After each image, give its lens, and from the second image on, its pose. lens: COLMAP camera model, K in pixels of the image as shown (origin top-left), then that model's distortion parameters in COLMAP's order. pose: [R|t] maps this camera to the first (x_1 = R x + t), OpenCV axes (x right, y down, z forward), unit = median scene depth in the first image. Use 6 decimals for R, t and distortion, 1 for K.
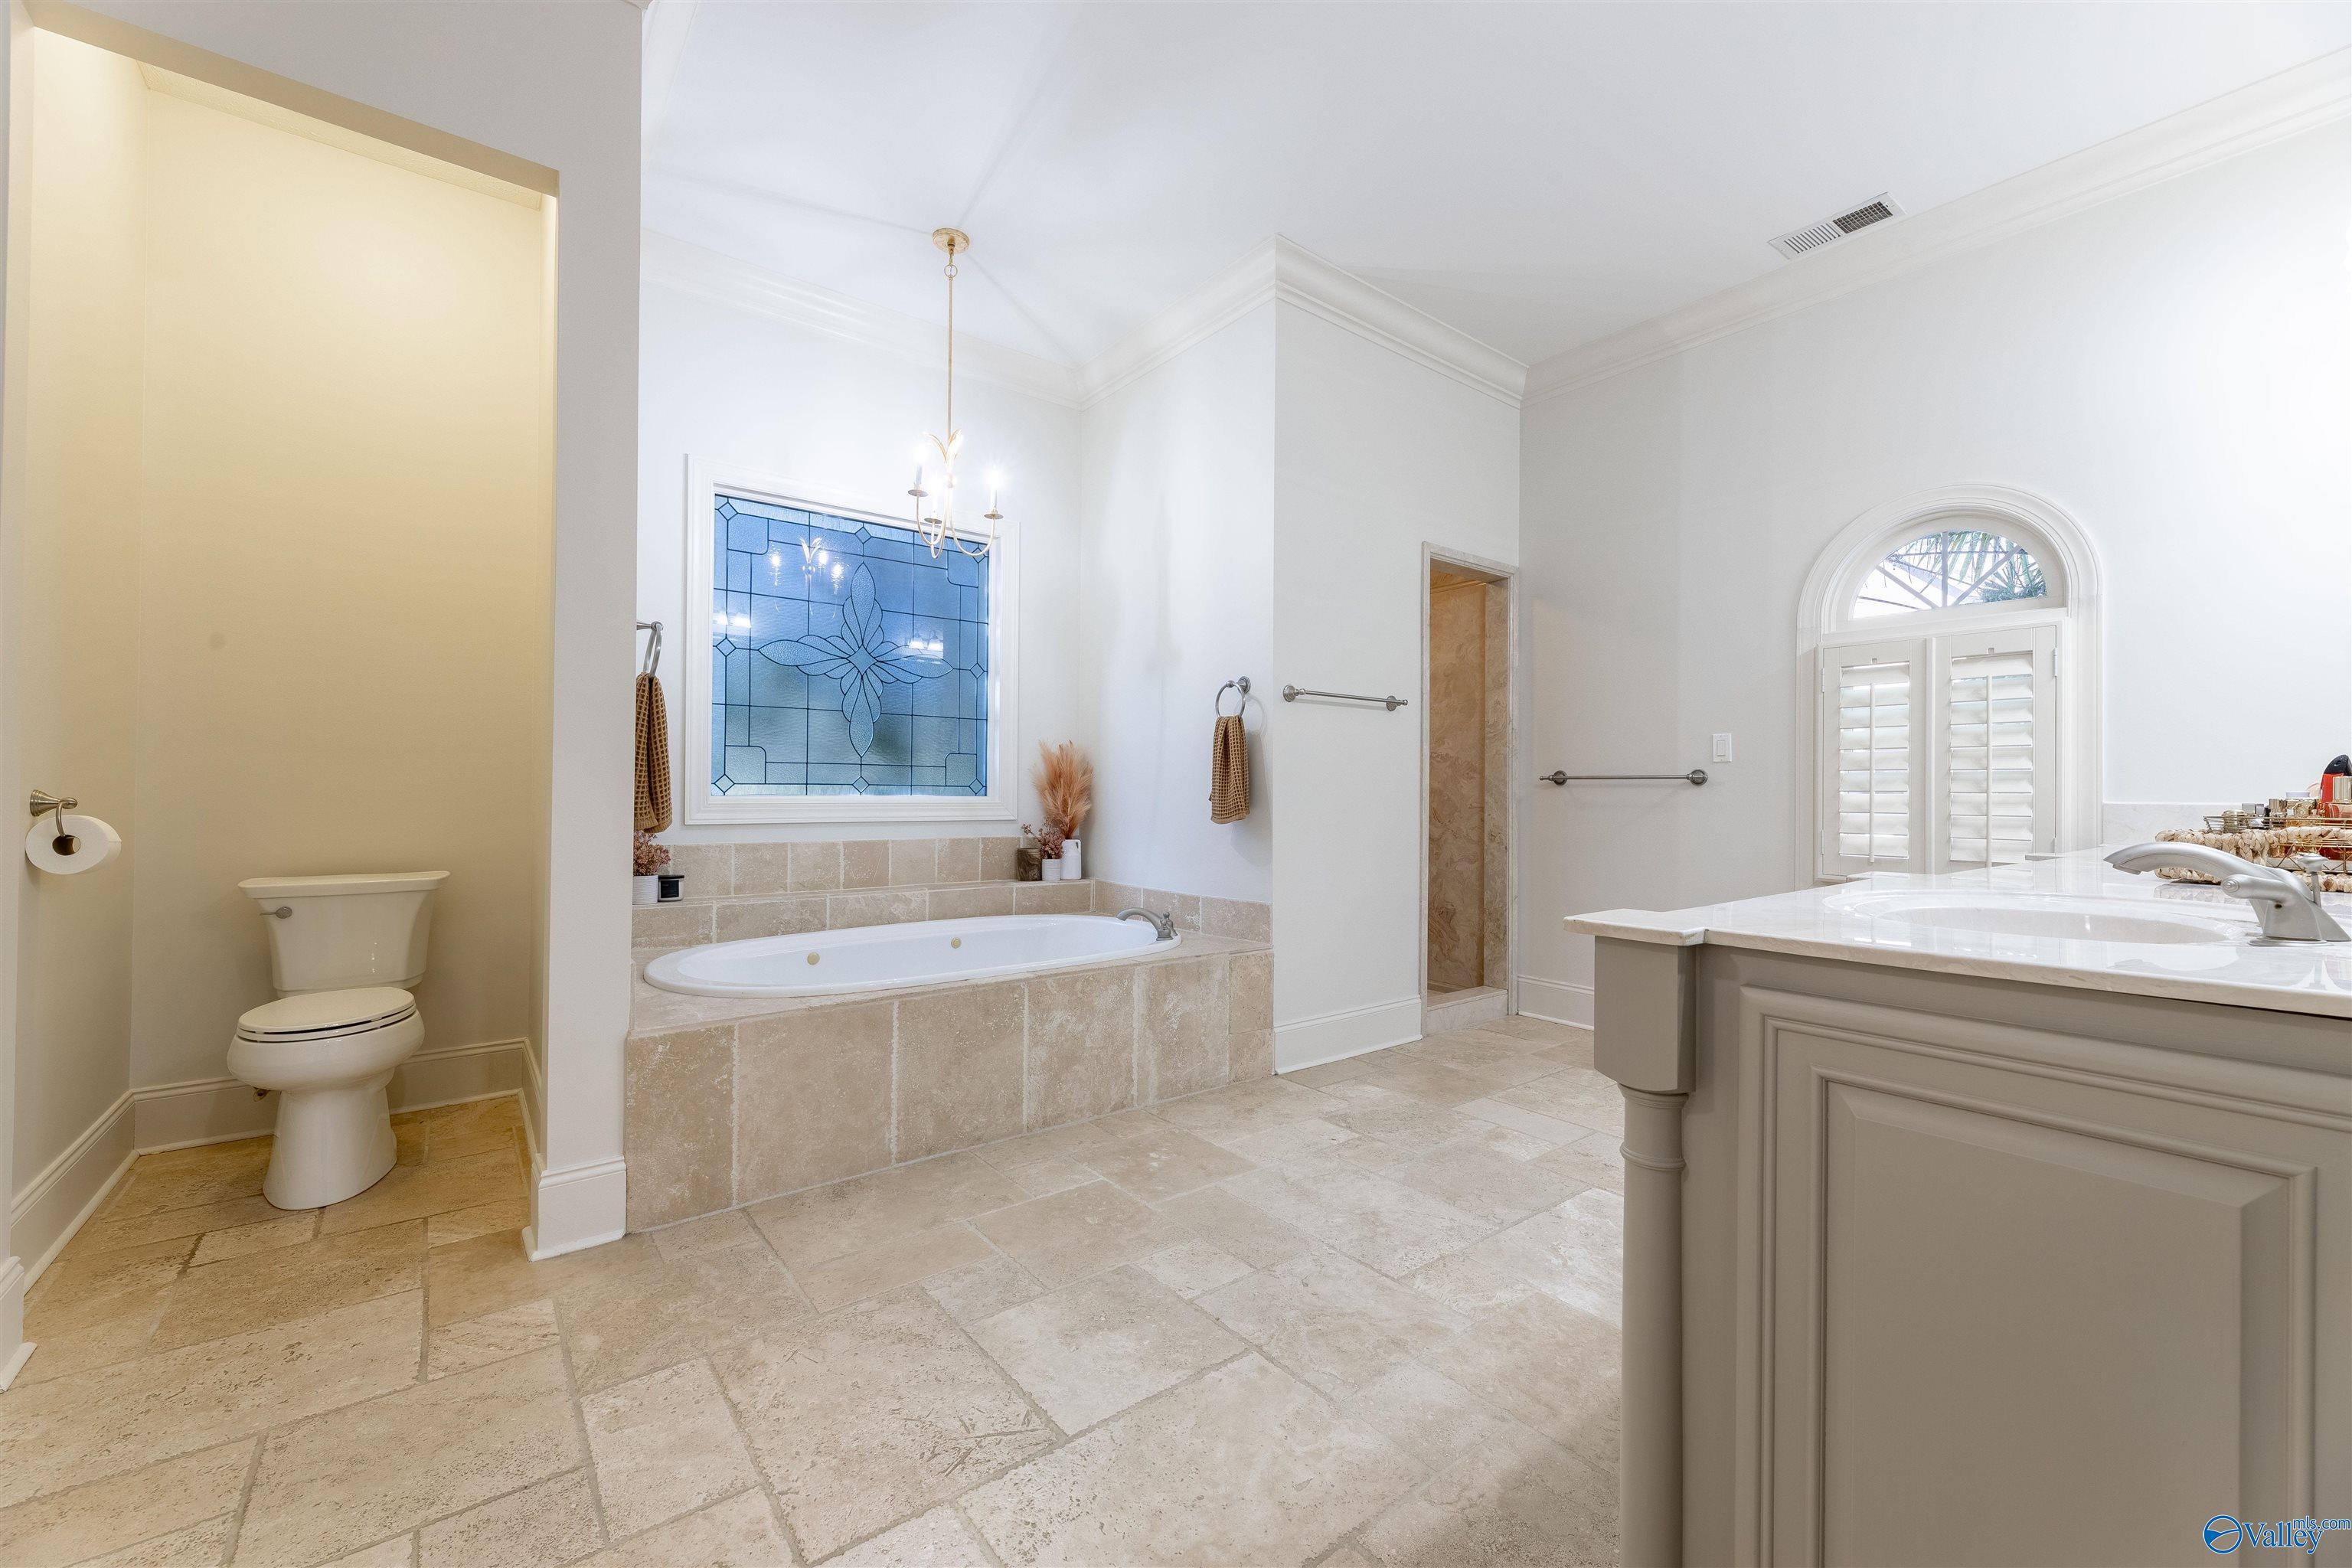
lens RADIAL K [[942.7, 0, 1171.2], [0, 942.7, 787.5], [0, 0, 1]] dist [0.002043, 0.000102]
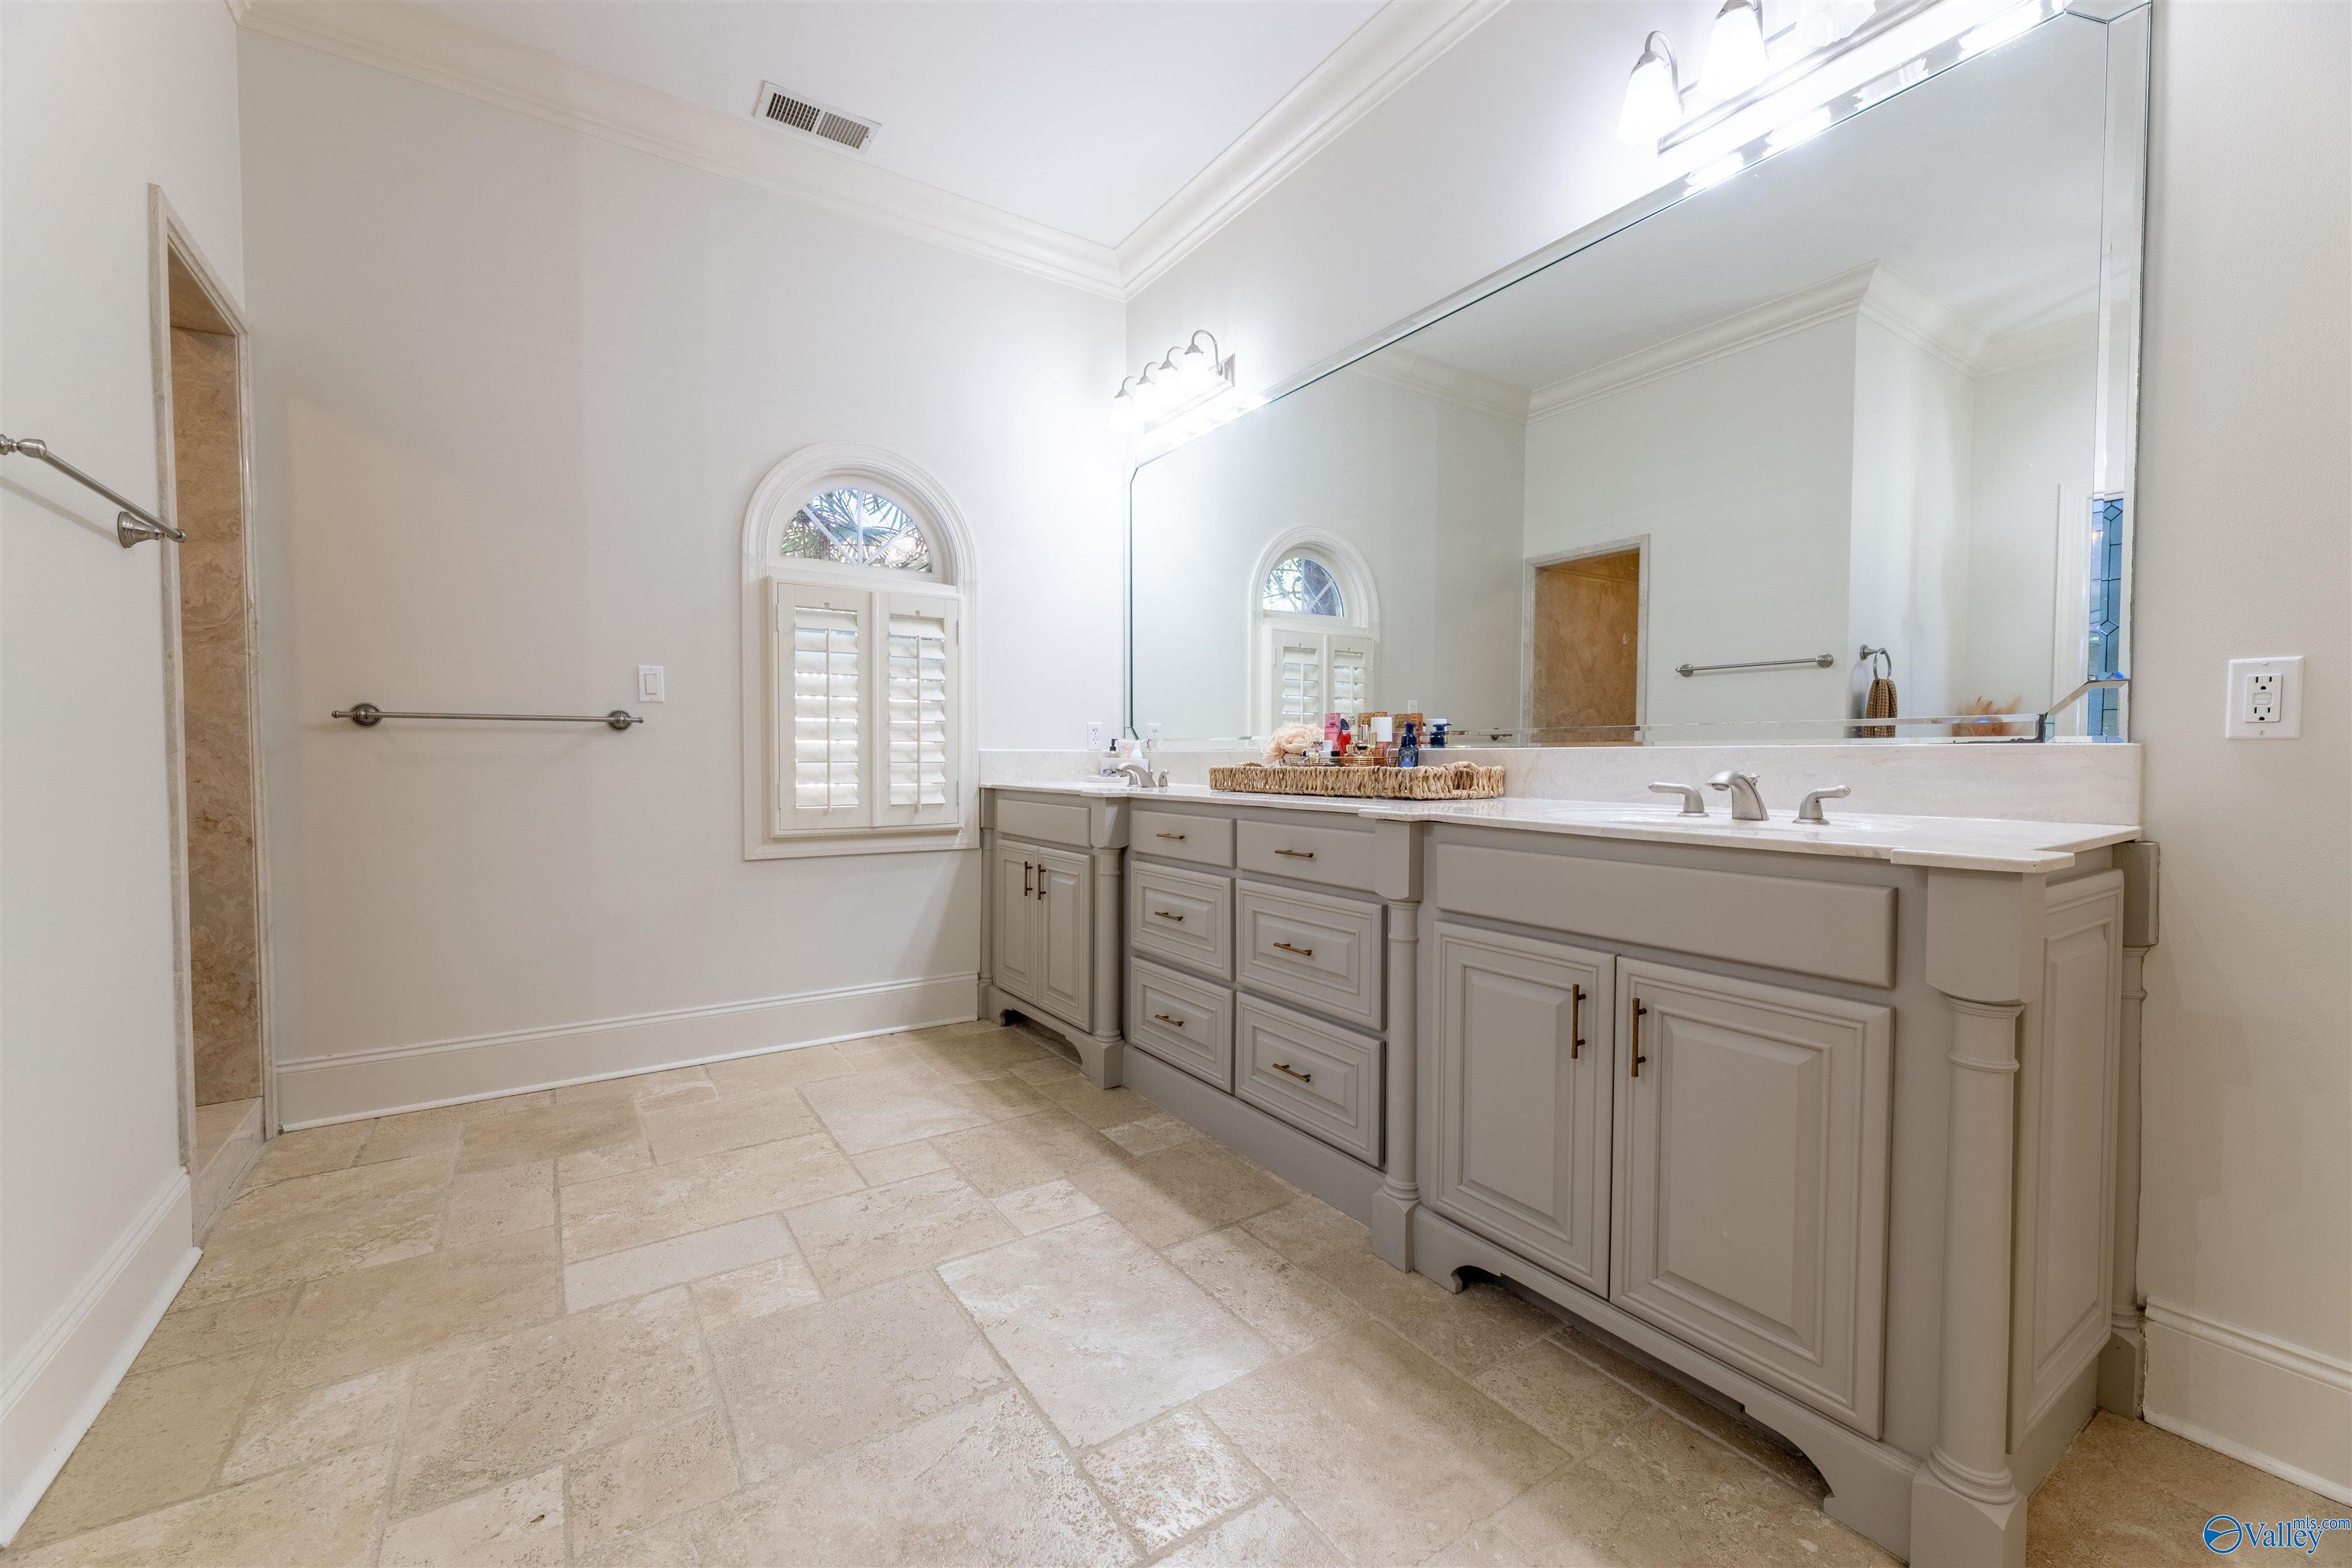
lens RADIAL K [[942.7, 0, 1173.7], [0, 942.7, 773.7], [0, 0, 1]] dist [0.002043, 0.000102]
pose [[0.066018, -0.029378, 0.997386, -0.207112], [-0.007213, 0.999526, 0.029919, 0.007656], [-0.997792, -0.009169, 0.065775, 0.584252]]
